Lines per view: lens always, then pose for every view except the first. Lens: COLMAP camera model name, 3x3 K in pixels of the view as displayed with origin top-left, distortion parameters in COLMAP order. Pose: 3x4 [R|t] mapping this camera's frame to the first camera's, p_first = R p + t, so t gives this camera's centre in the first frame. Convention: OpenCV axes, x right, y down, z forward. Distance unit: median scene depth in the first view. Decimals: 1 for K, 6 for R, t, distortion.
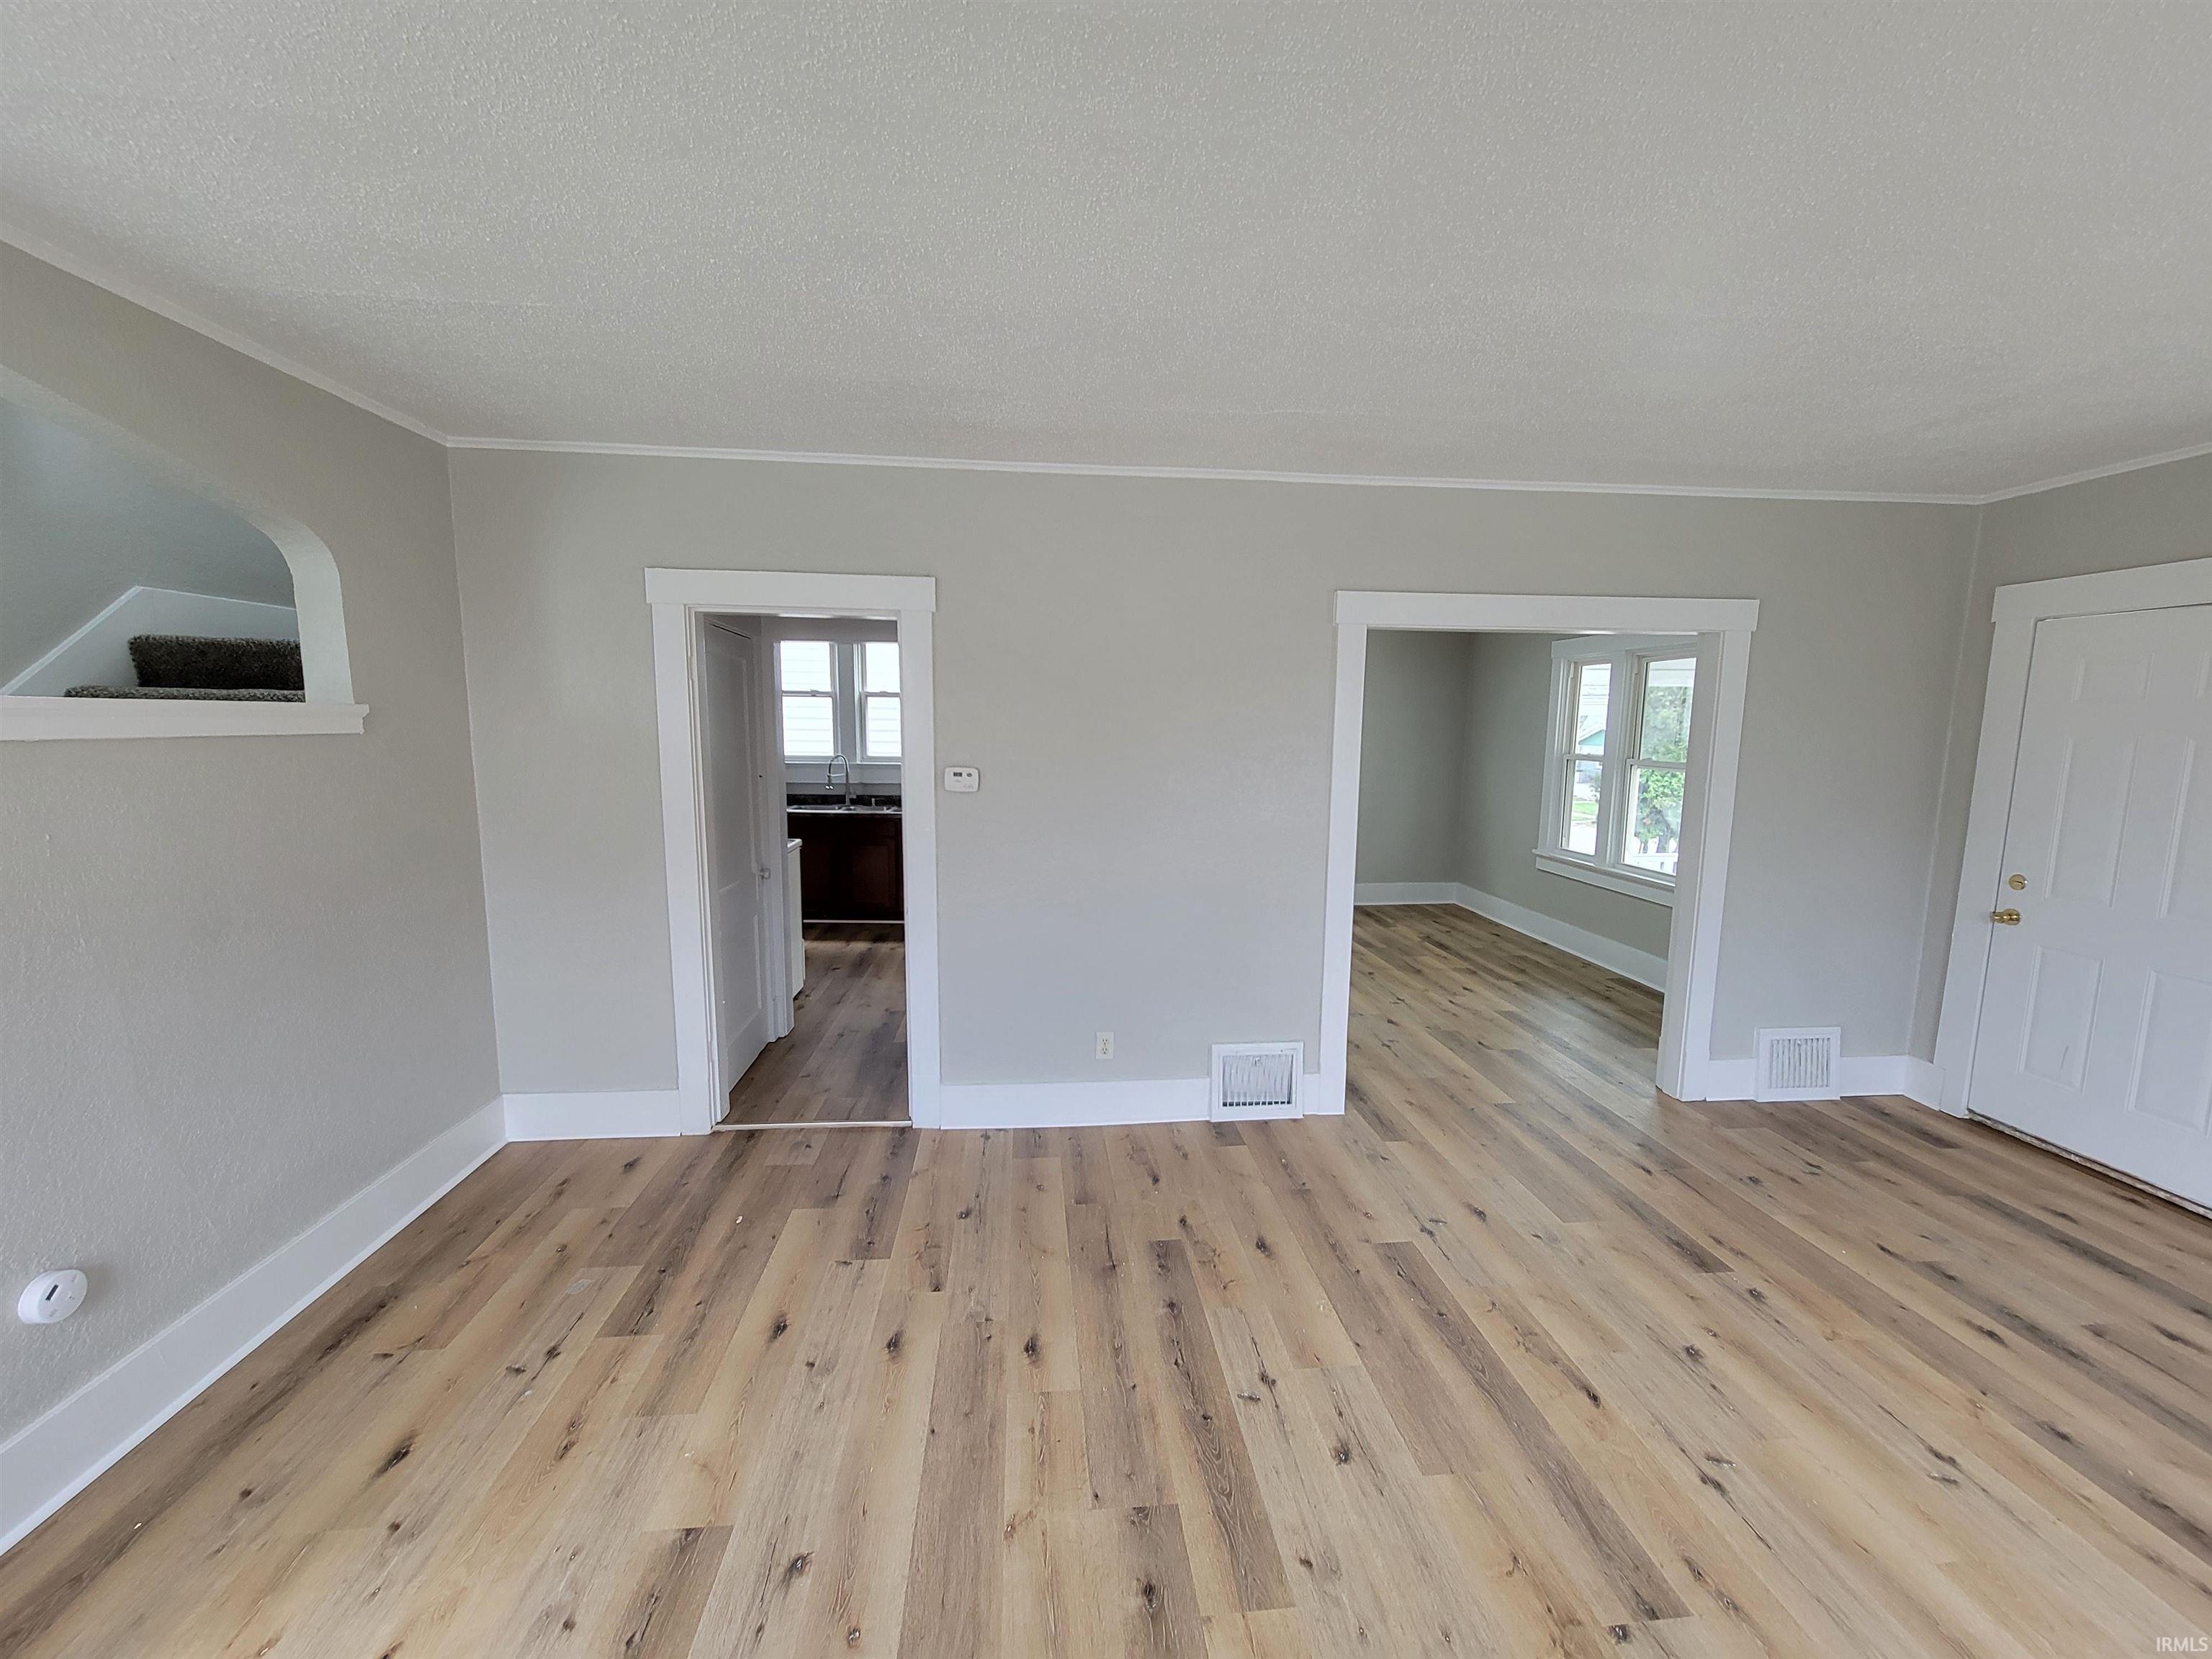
lens RADIAL K [[899.4, 0, 1111.7], [0, 899.4, 840.5], [0, 0, 1]] dist [-0.007066, 0.002611]
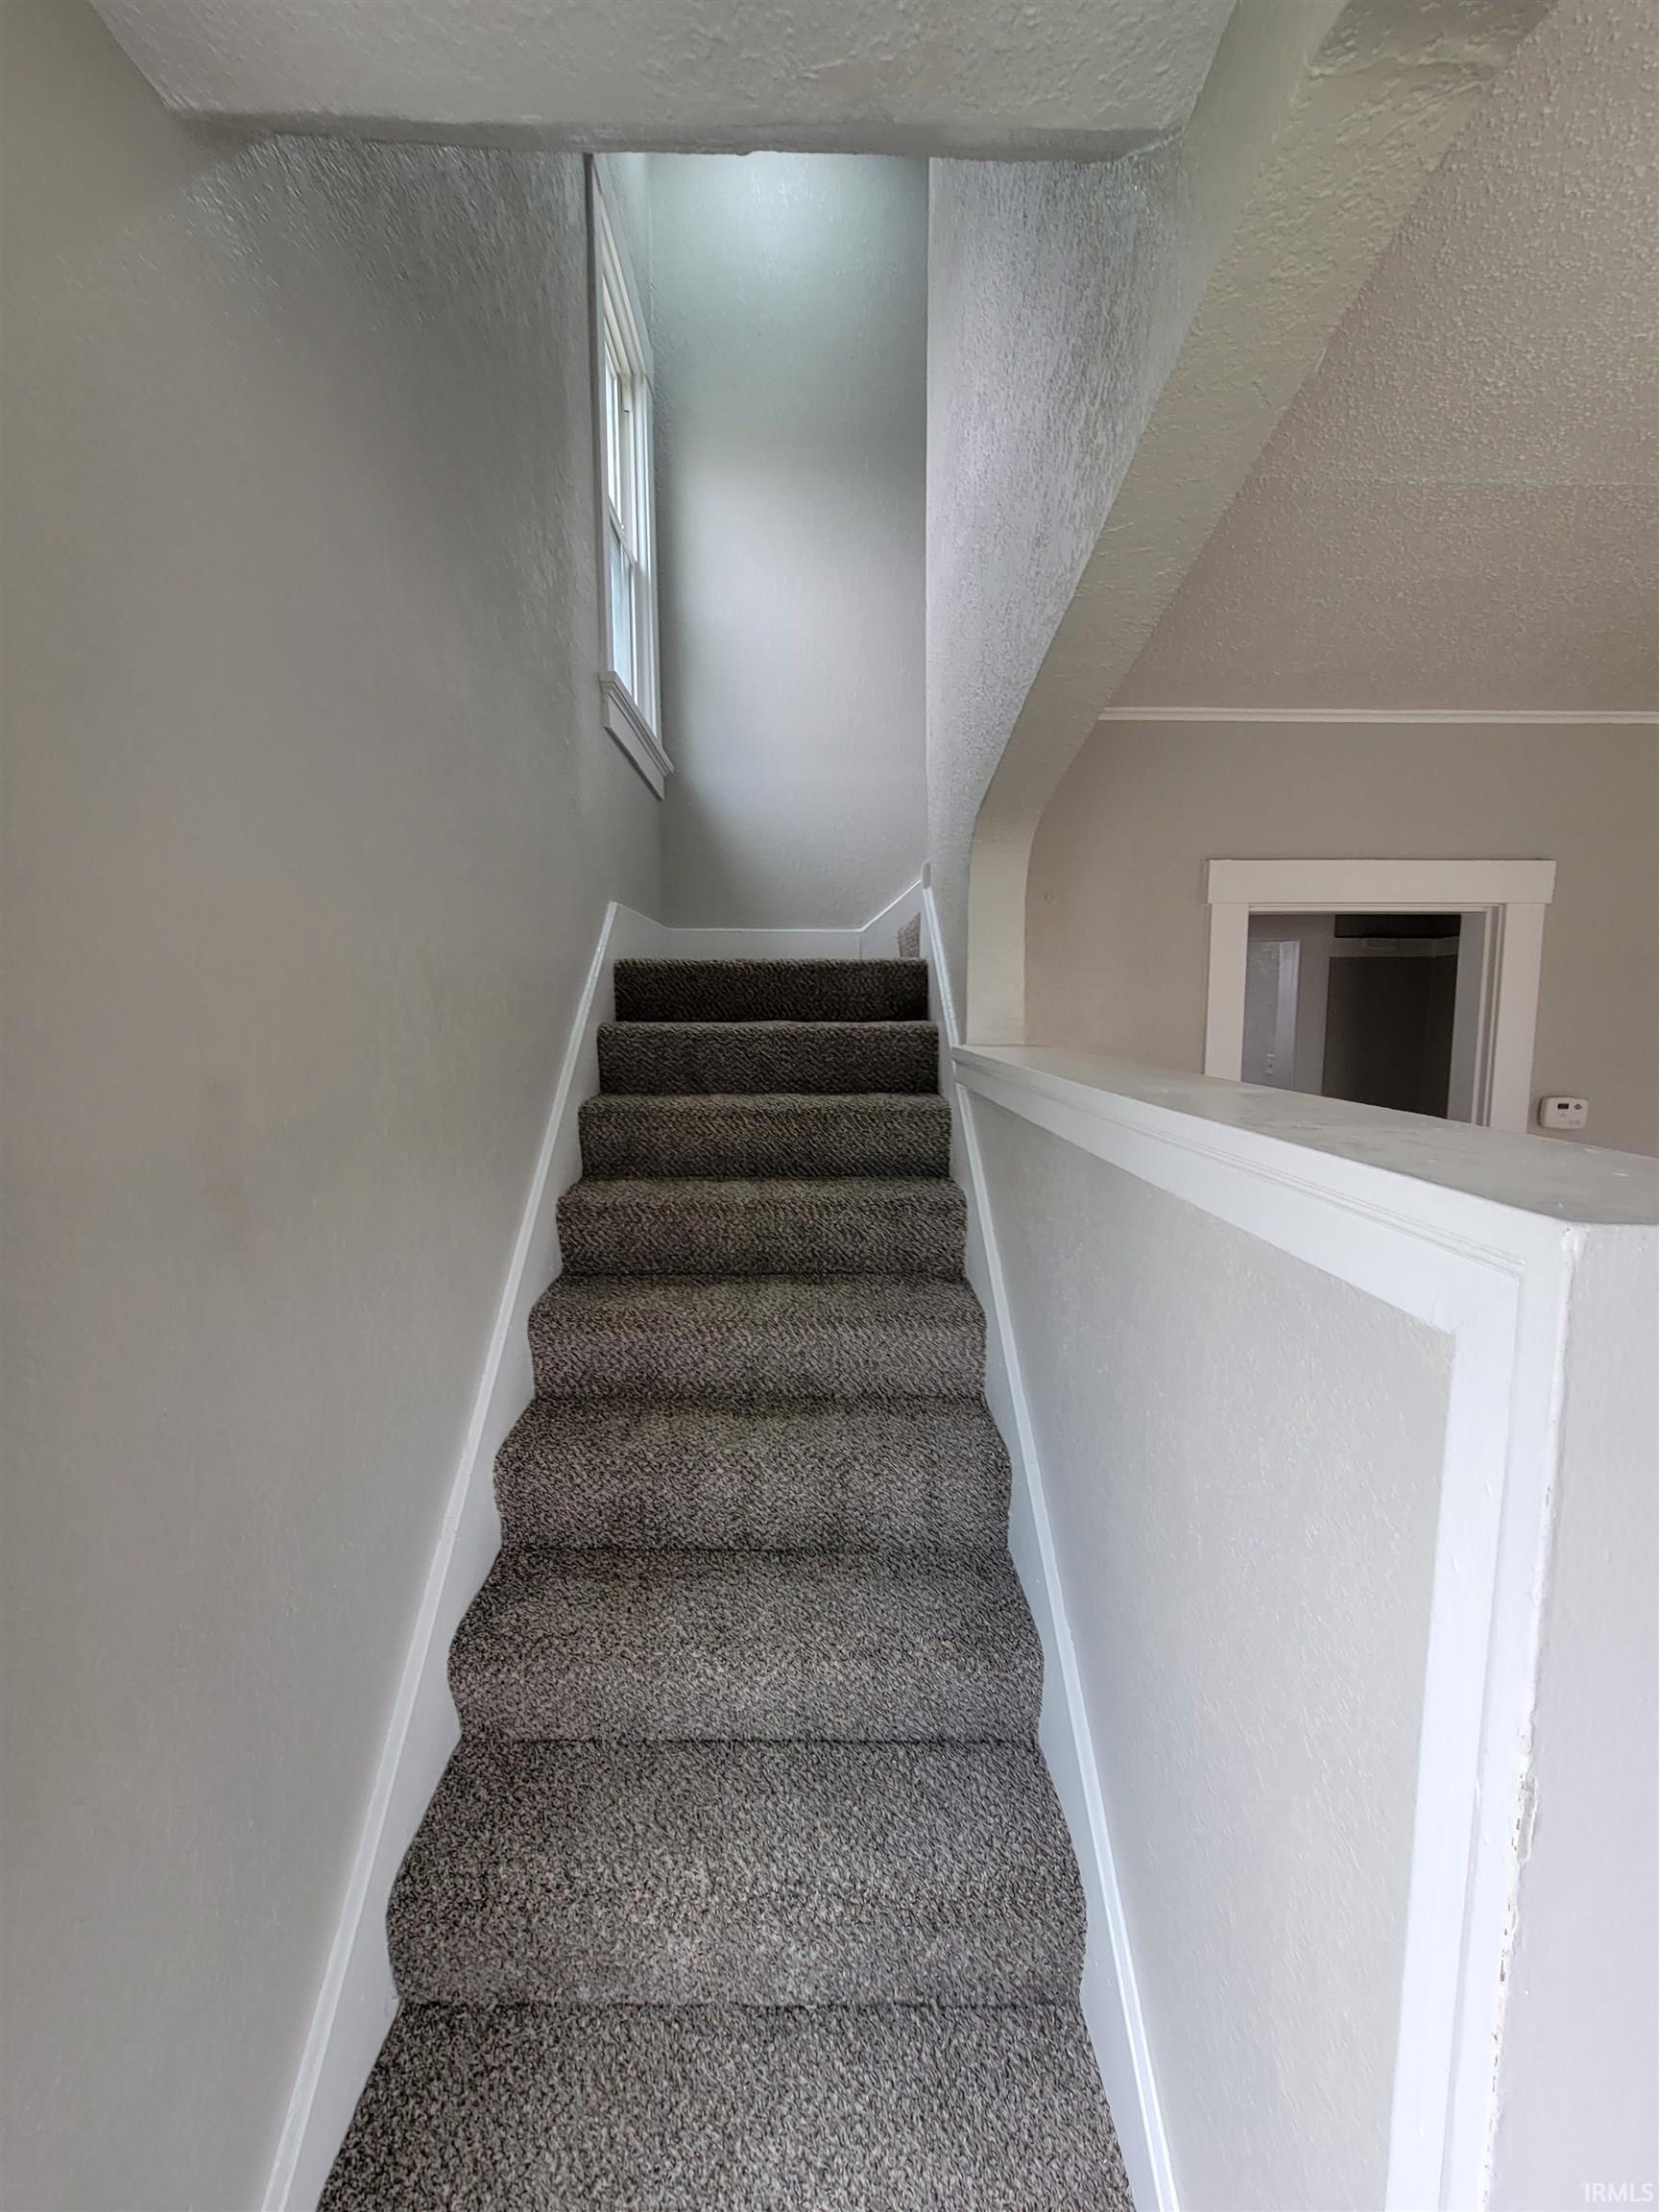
lens RADIAL K [[892.5, 0, 815.5], [0, 892.5, 1116.0], [0, 0, 1]] dist [0.000431, 0.000128]
pose [[0.995857, -0.010014, -0.090382, -0.821499], [0.009256, 0.999918, -0.008806, -0.070300], [0.090463, 0.007933, 0.995868, 0.174808]]
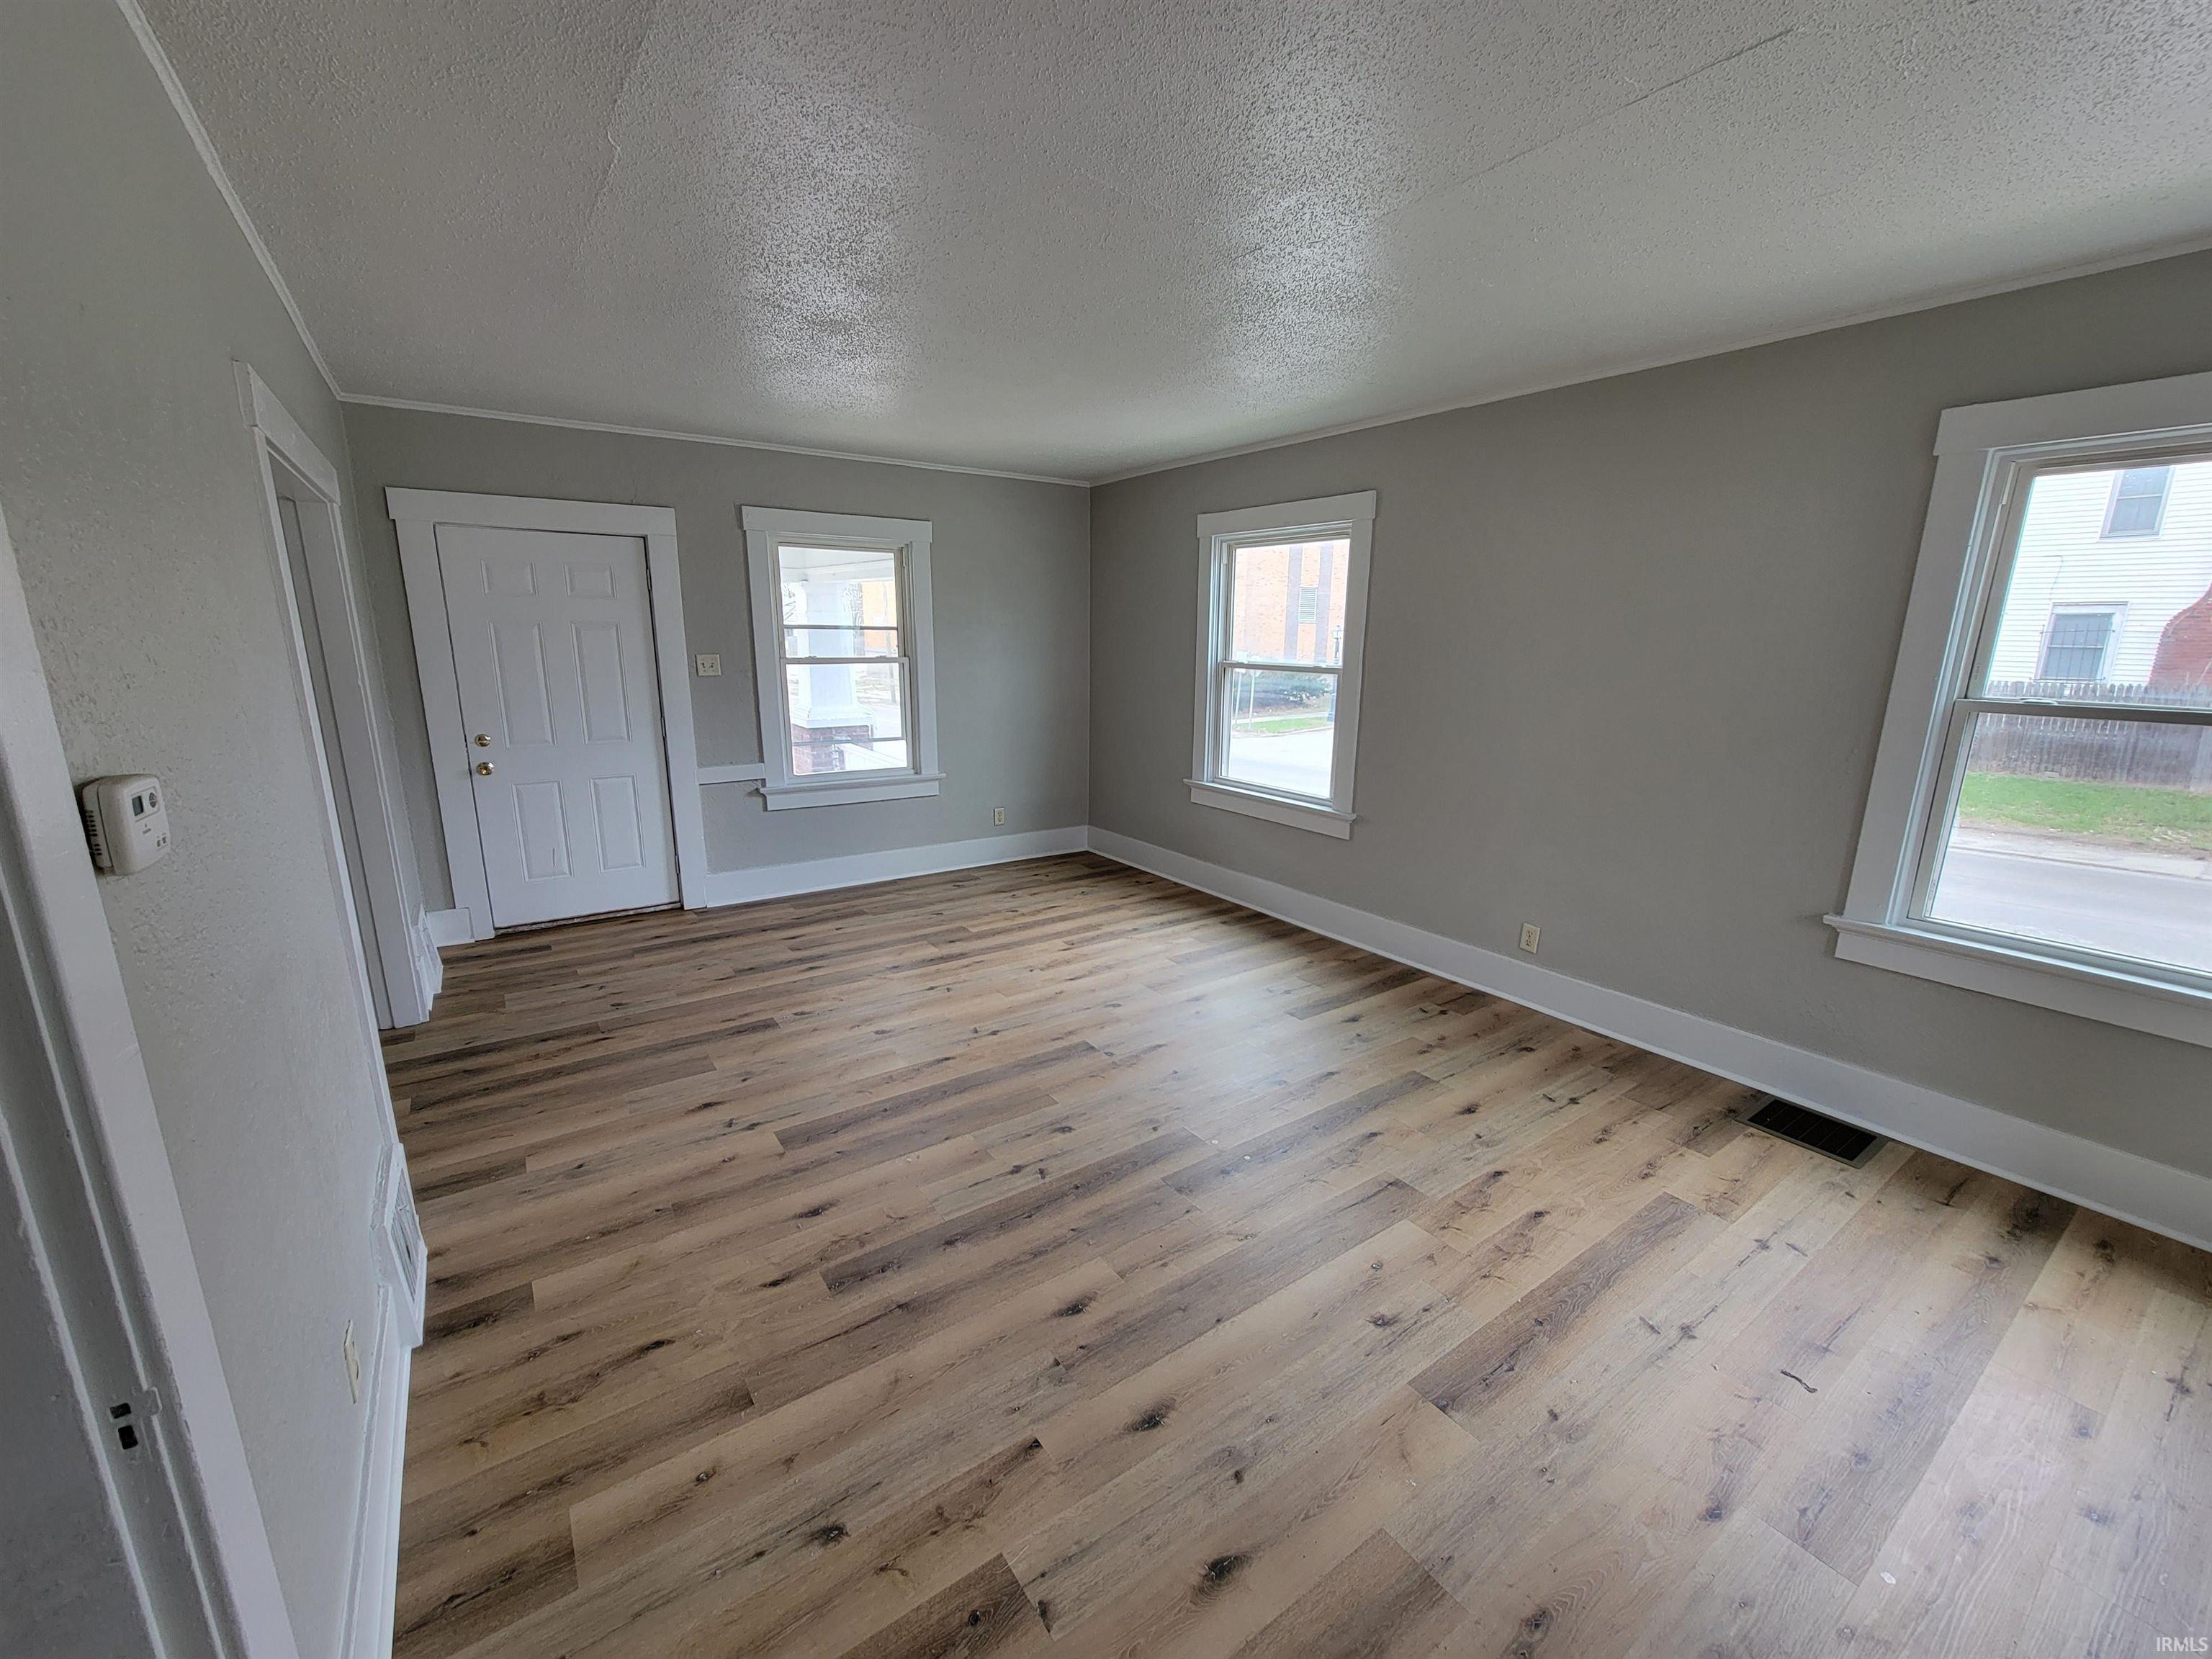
lens RADIAL K [[896.0, 0, 1112.5], [0, 896.0, 842.9], [0, 0, 1]] dist [-0.002977, 0.000442]
pose [[-0.496070, -0.215054, 0.841229, -0.585581], [0.093556, 0.949964, 0.298021, -0.123520], [-0.863228, 0.226541, -0.451129, 0.950361]]
